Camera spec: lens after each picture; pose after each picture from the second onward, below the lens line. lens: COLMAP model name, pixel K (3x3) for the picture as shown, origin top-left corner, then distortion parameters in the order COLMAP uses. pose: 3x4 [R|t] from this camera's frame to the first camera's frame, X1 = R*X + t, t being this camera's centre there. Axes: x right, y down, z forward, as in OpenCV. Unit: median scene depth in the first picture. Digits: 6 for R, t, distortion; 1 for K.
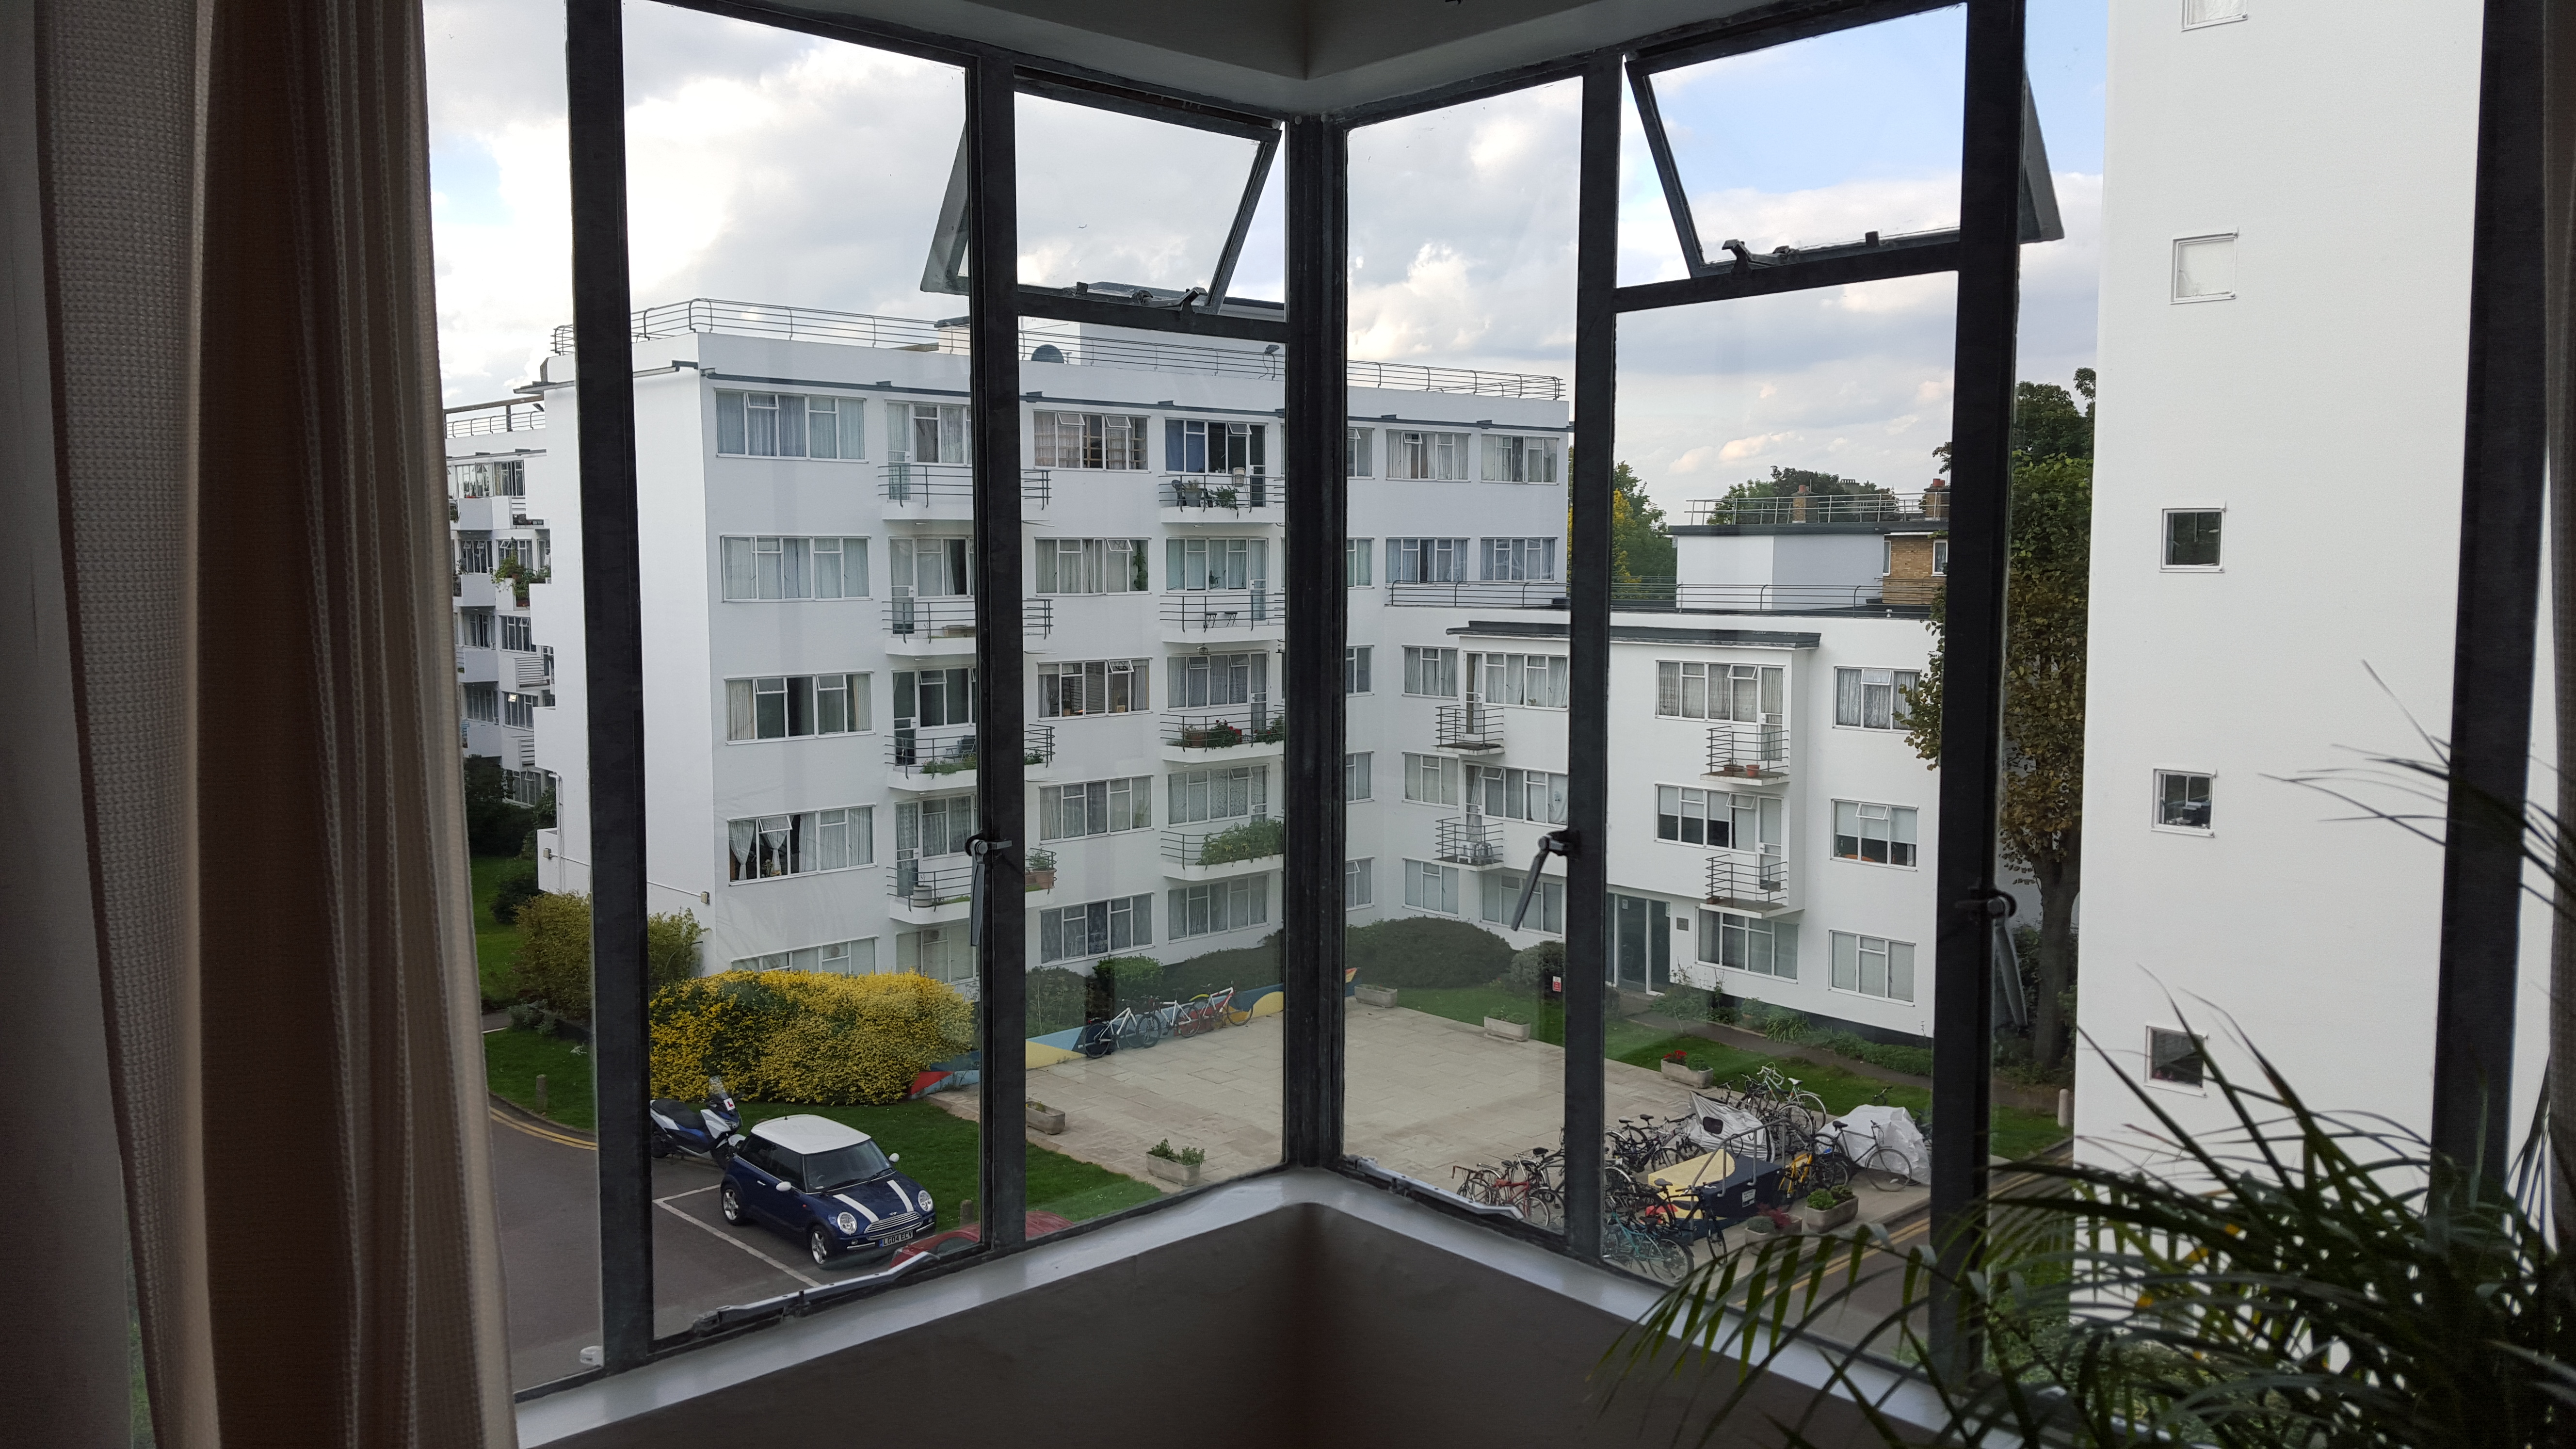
lens RADIAL K [[1943.1, 0, 1291.3], [0, 1943.1, 727.9], [0, 0, 1]] dist [-0.003840, -0.033541]
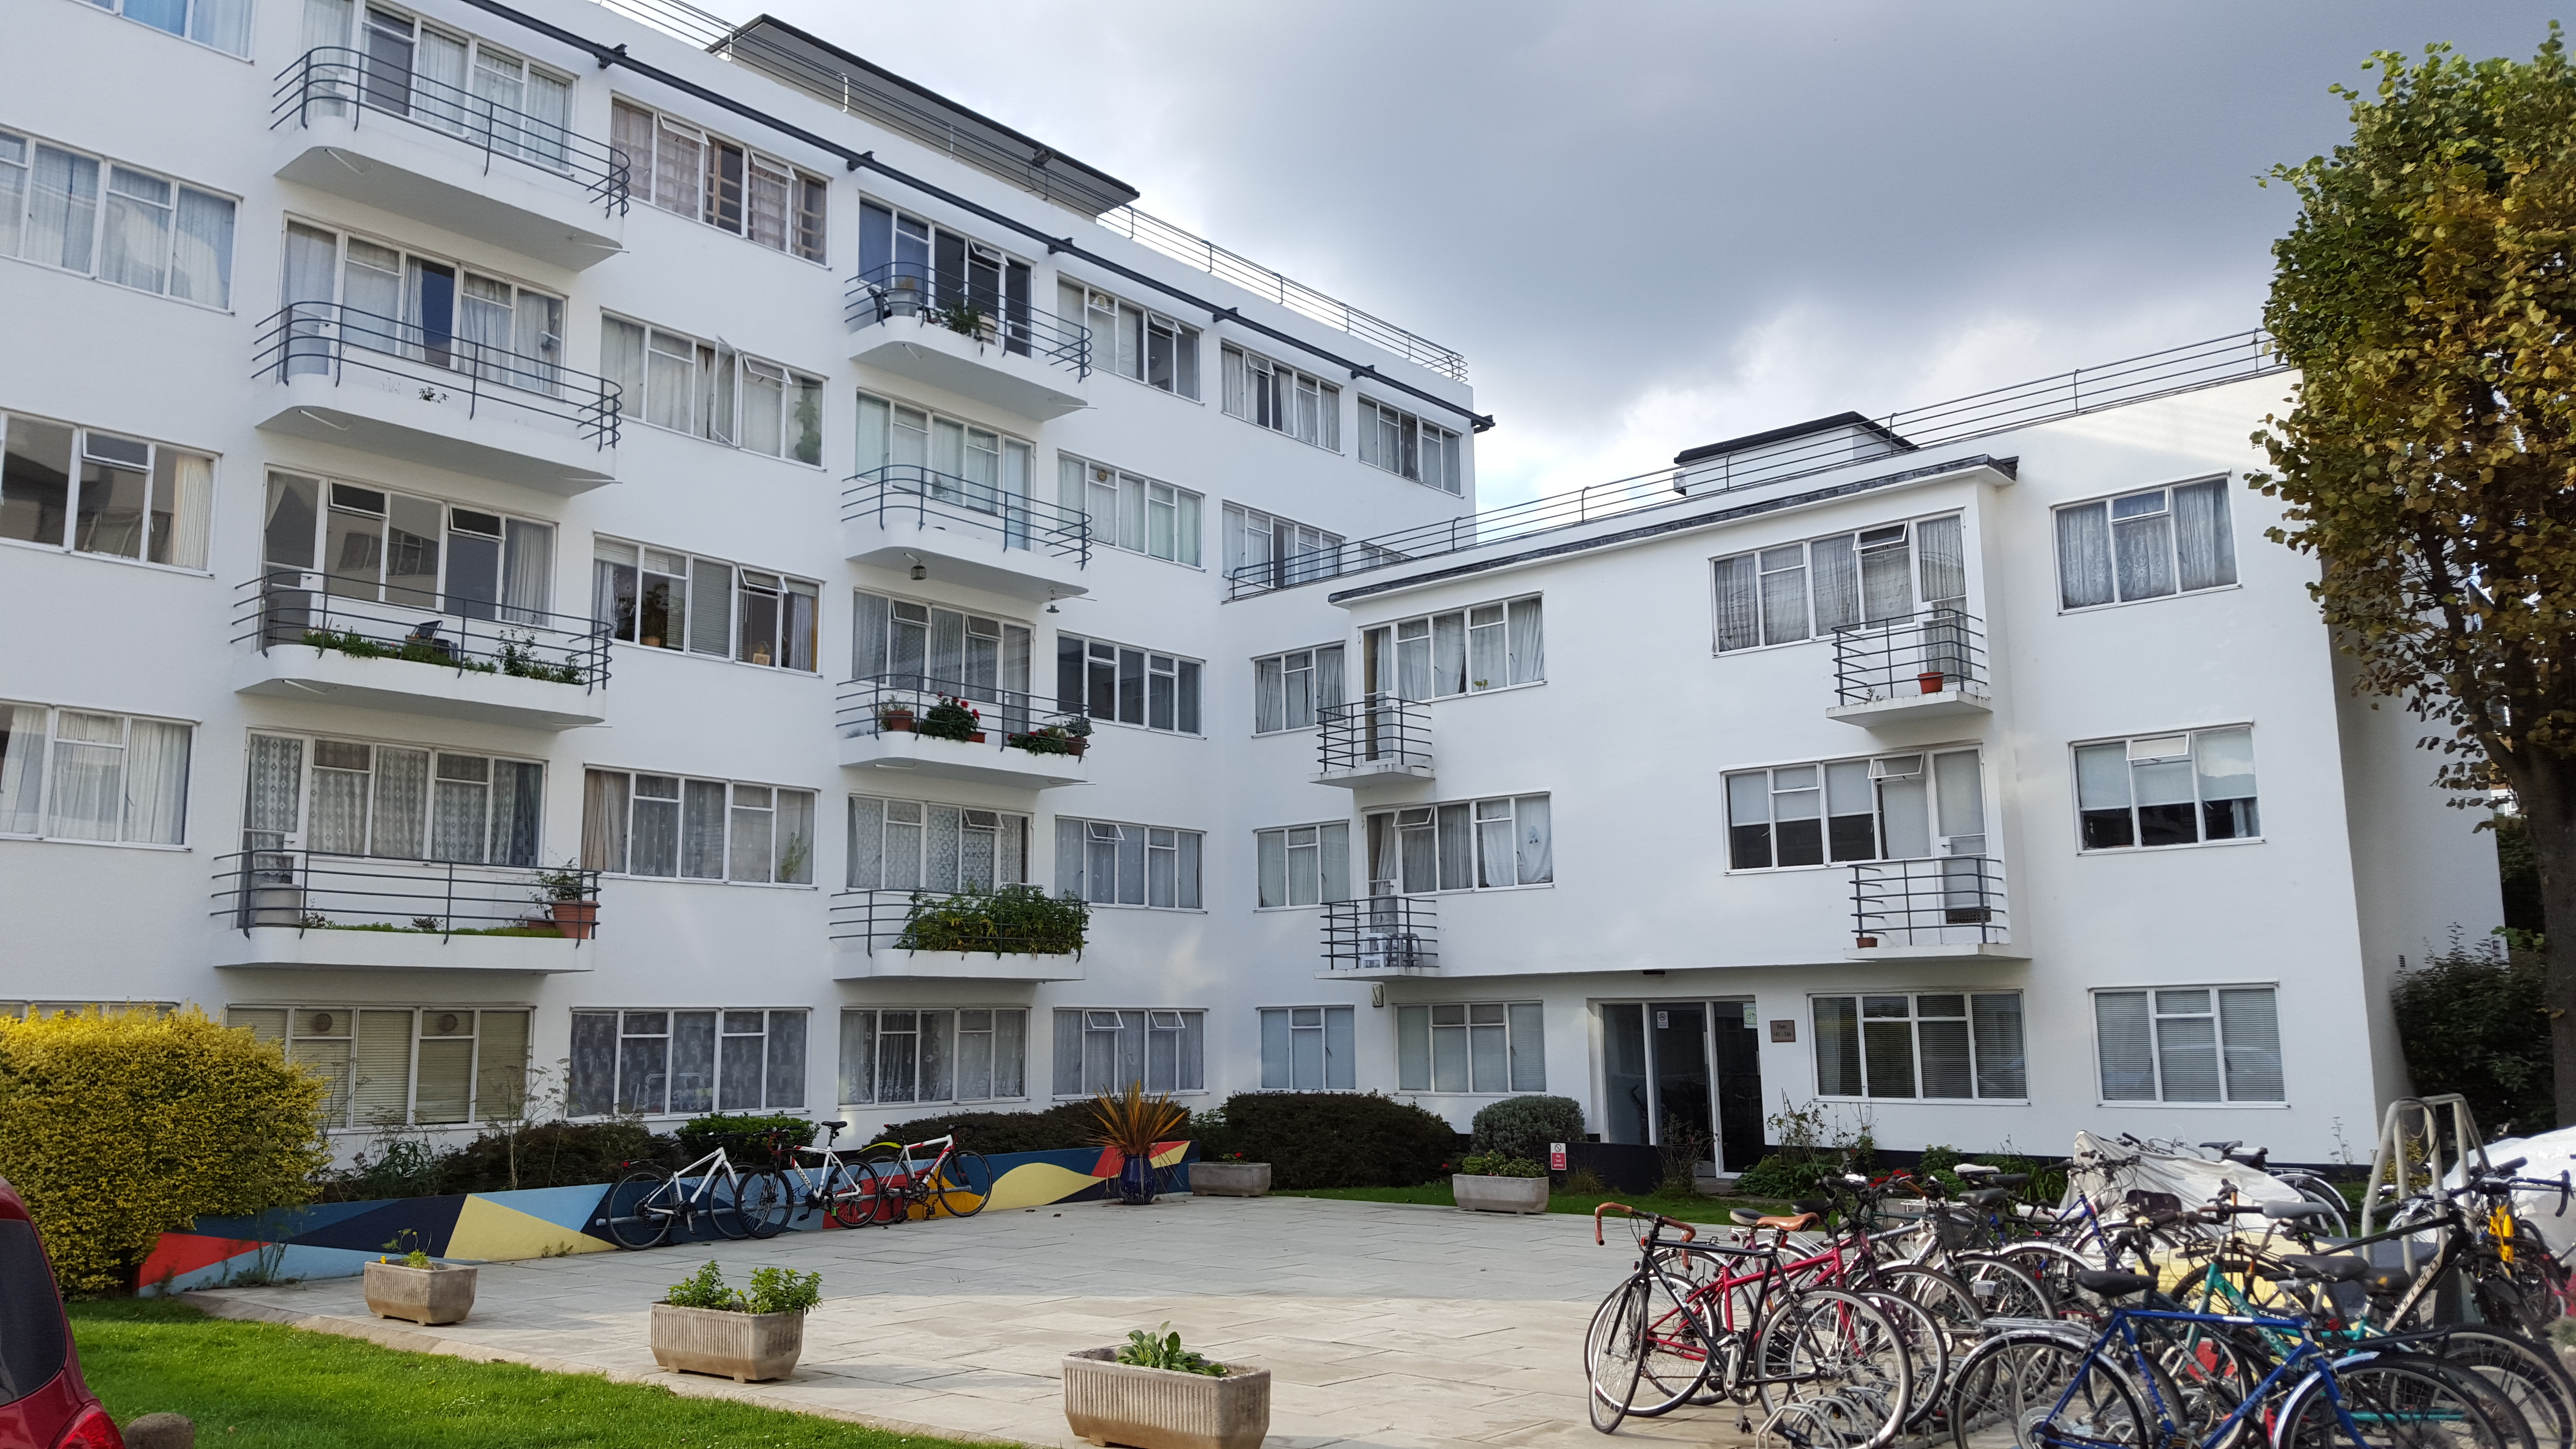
lens RADIAL K [[1943.1, 0, 1279.6], [0, 1943.1, 727.9], [0, 0, 1]] dist [-0.003840, -0.033541]
pose [[0.994418, 0.004111, 0.105435, 0.000767], [0.021593, 0.970166, -0.241479, 0.145430], [-0.103283, 0.242408, 0.964661, 0.455586]]
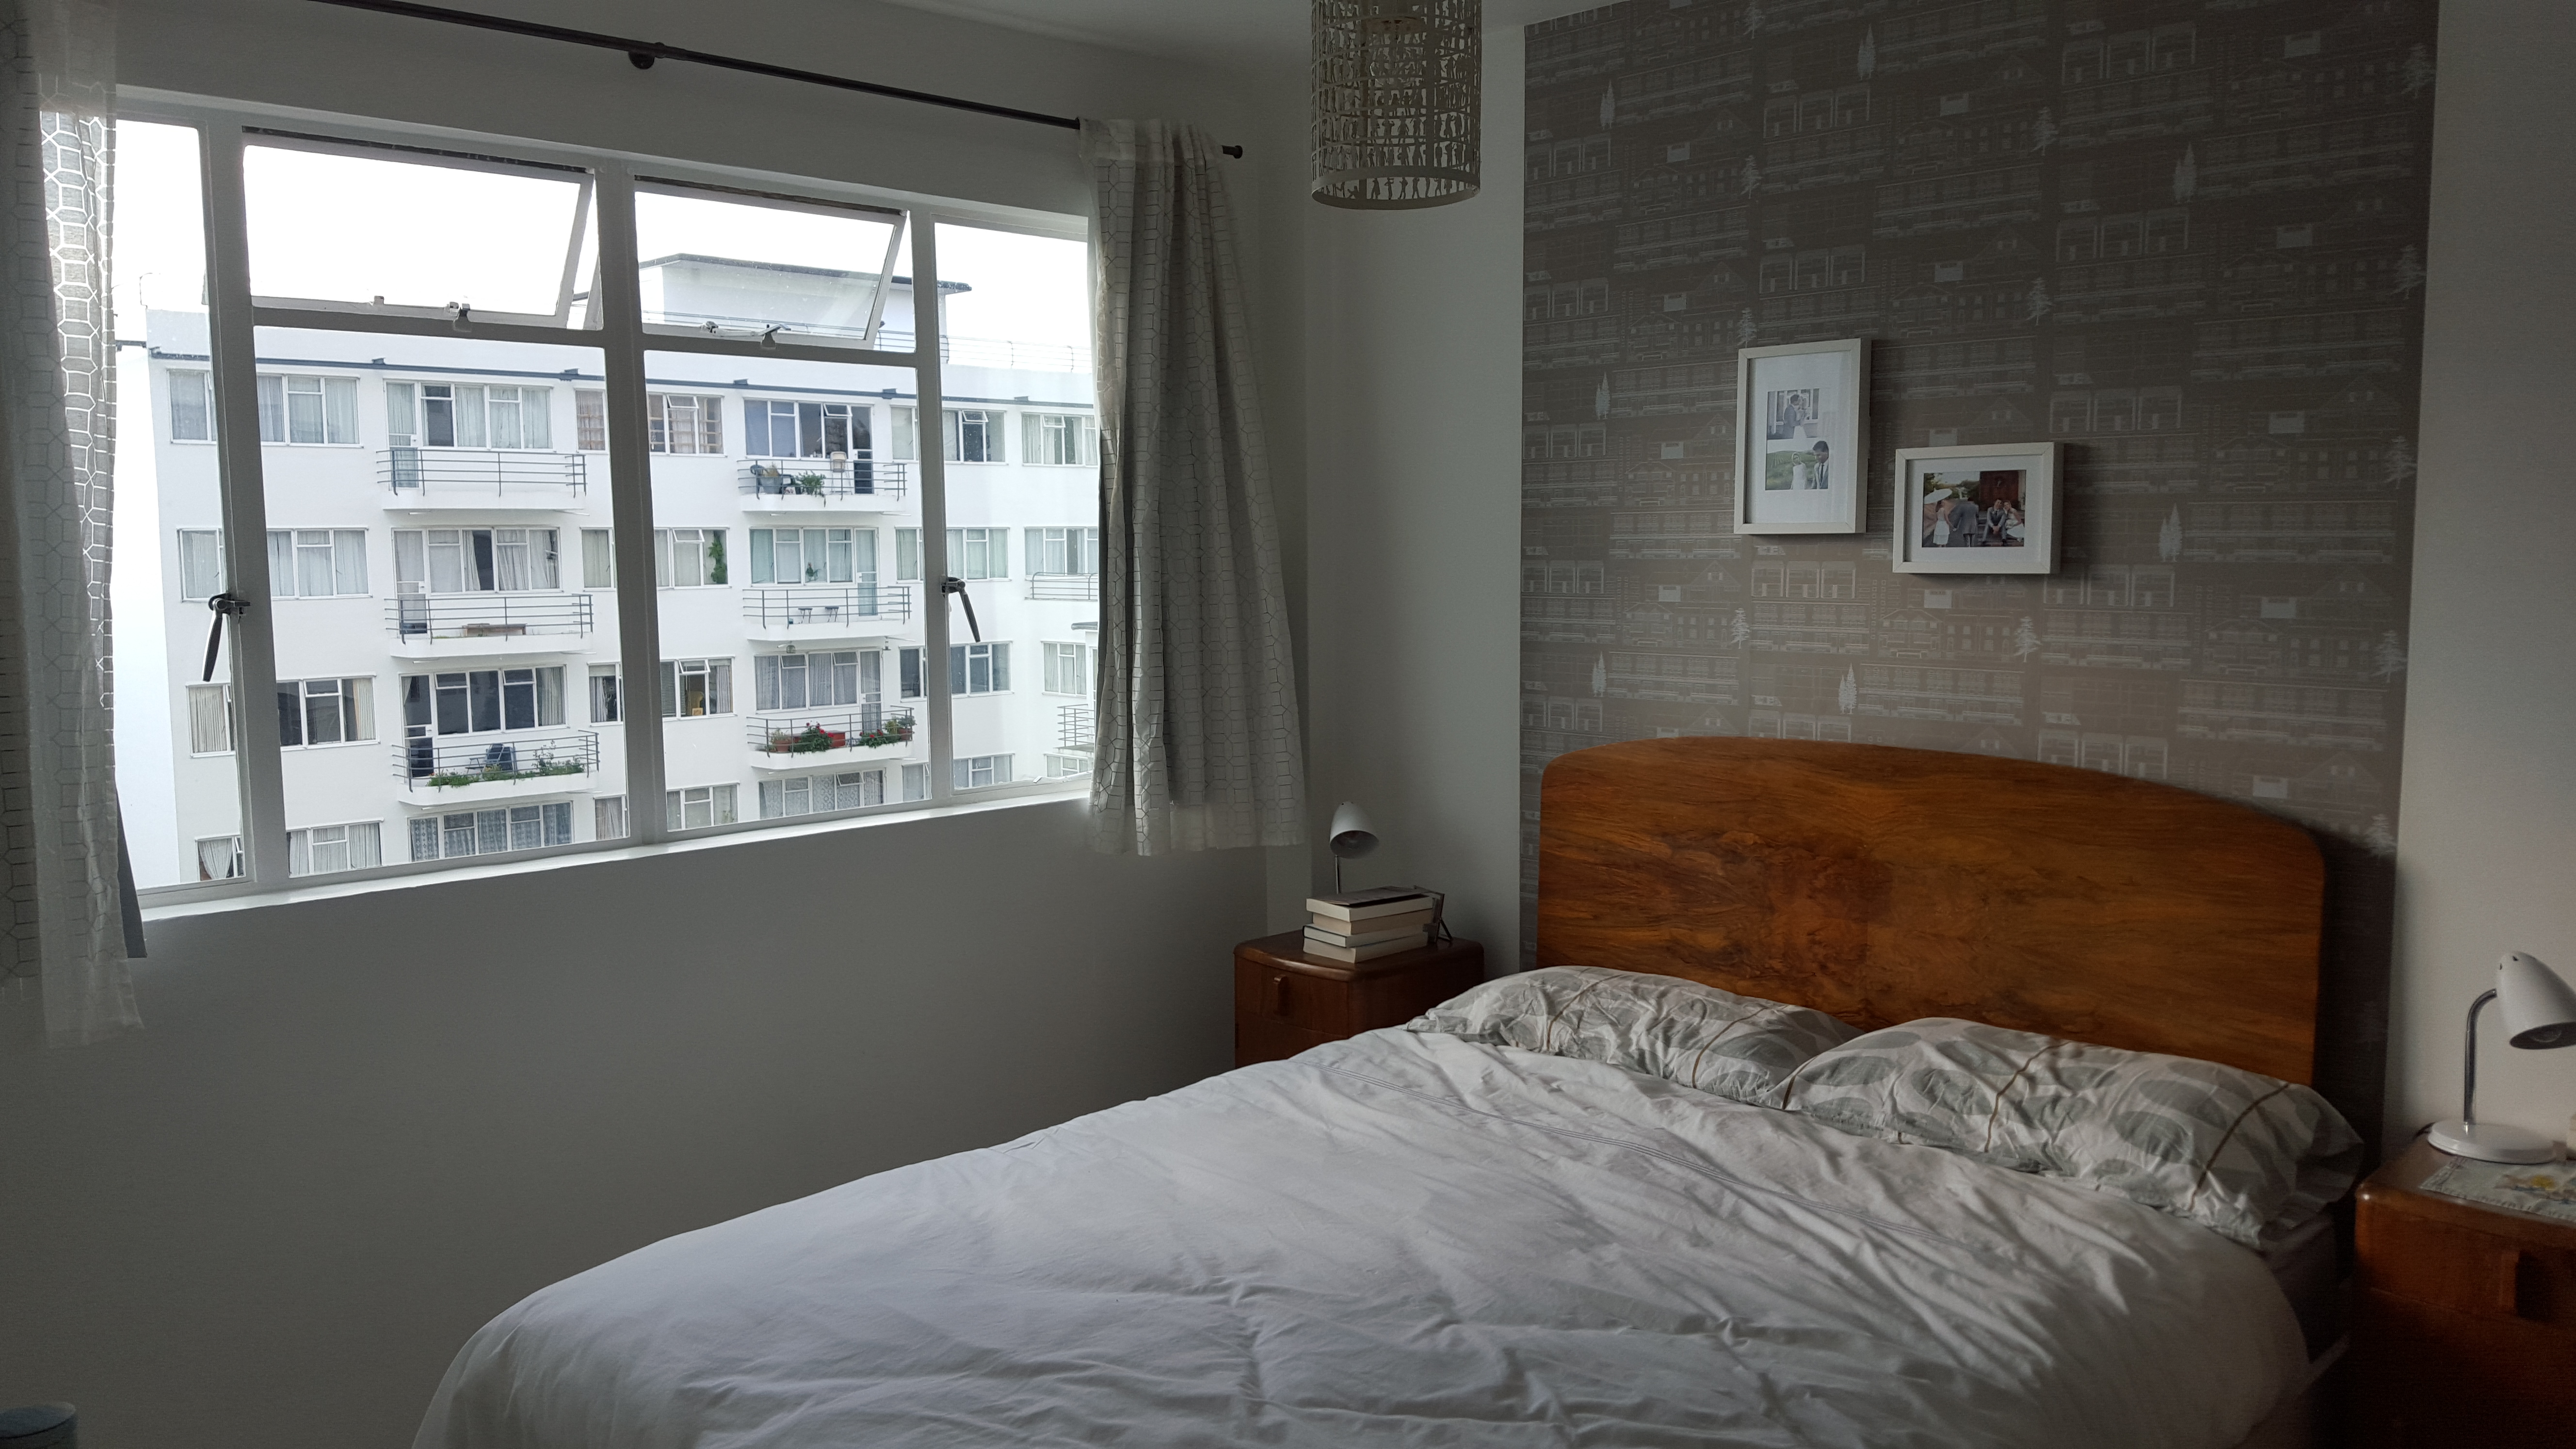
lens RADIAL K [[1943.1, 0, 1289.5], [0, 1943.1, 726.7], [0, 0, 1]] dist [-0.003840, -0.033541]
pose [[0.999425, -0.011944, 0.031749, 0.165205], [0.011923, 0.999929, 0.000853, -0.000289], [-0.031757, -0.000474, 0.999496, 0.063369]]
